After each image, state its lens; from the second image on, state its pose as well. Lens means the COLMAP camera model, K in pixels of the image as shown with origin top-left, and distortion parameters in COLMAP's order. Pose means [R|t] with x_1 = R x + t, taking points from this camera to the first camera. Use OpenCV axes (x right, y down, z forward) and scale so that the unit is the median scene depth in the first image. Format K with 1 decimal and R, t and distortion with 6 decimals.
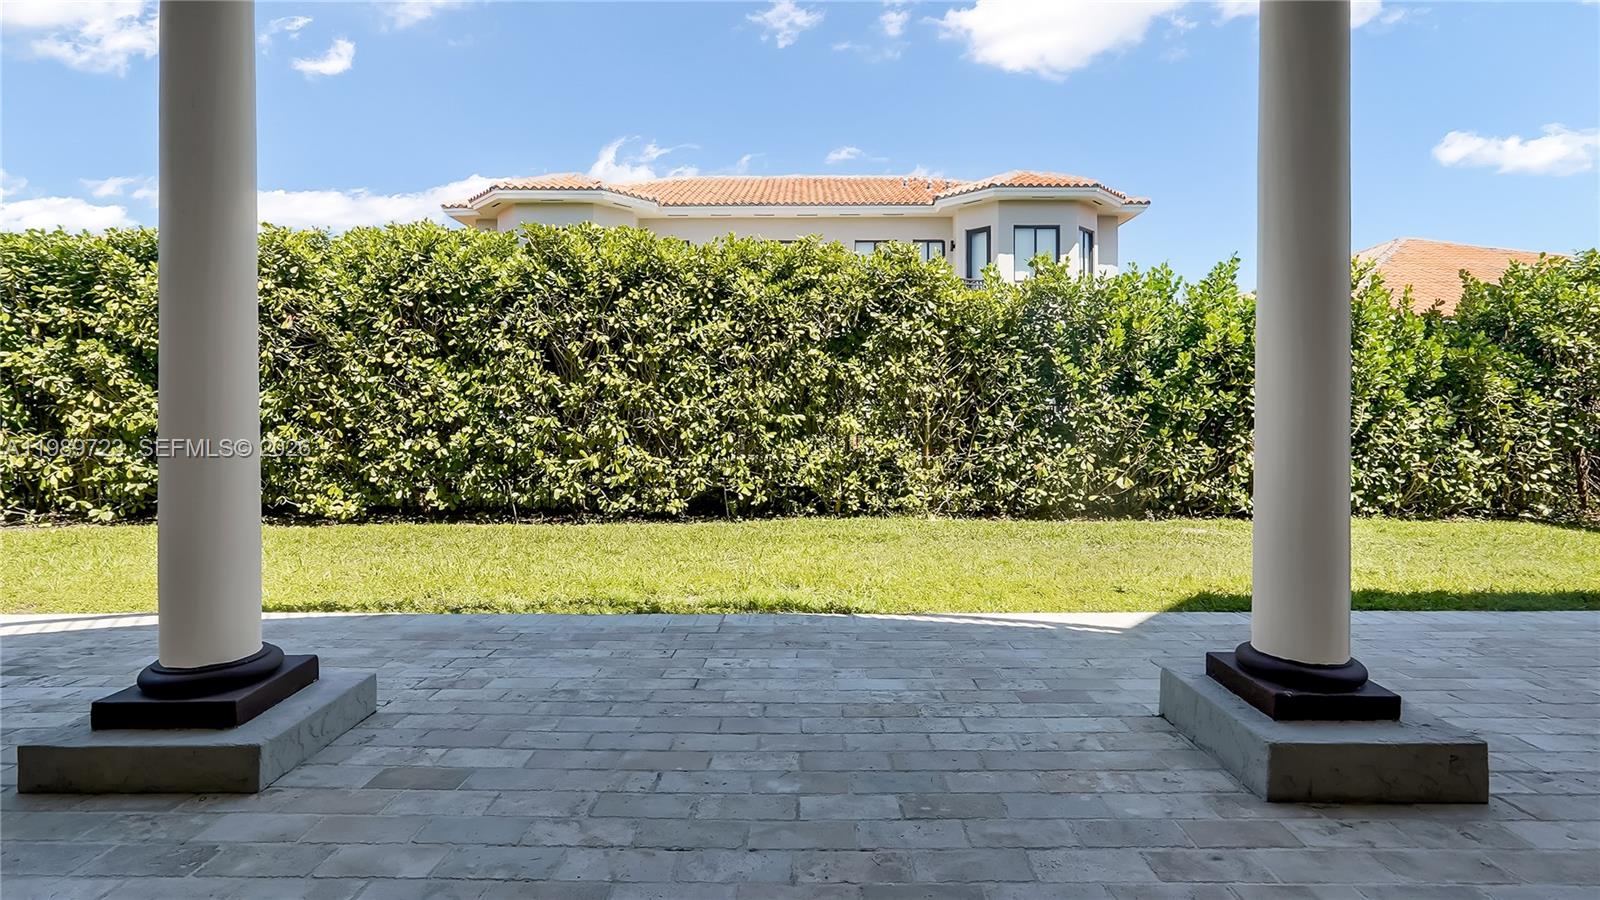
lens RADIAL K [[763.8, 0, 797.5], [0, 763.8, 432.5], [0, 0, 1]] dist [-0.014467, 0.007105]
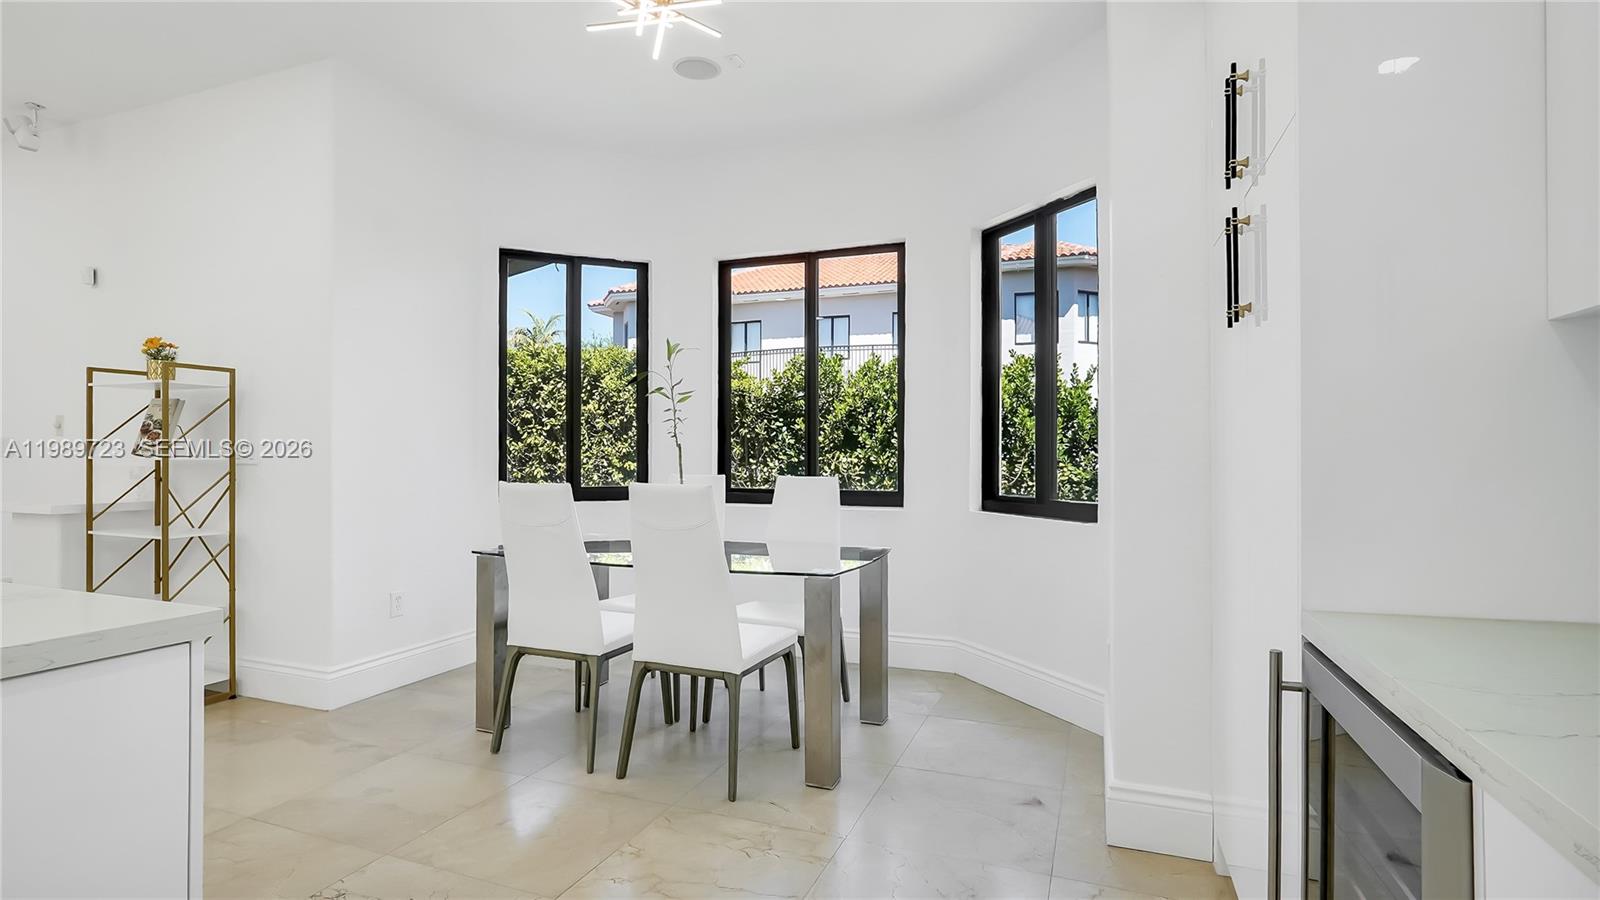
lens RADIAL K [[763.8, 0, 797.5], [0, 763.8, 455.7], [0, 0, 1]] dist [-0.014467, 0.007105]
pose [[0.939246, 0.008302, -0.343143, 0.844760], [-0.023741, 0.998885, -0.040817, 0.018045], [0.342422, 0.046484, 0.938396, -0.342466]]
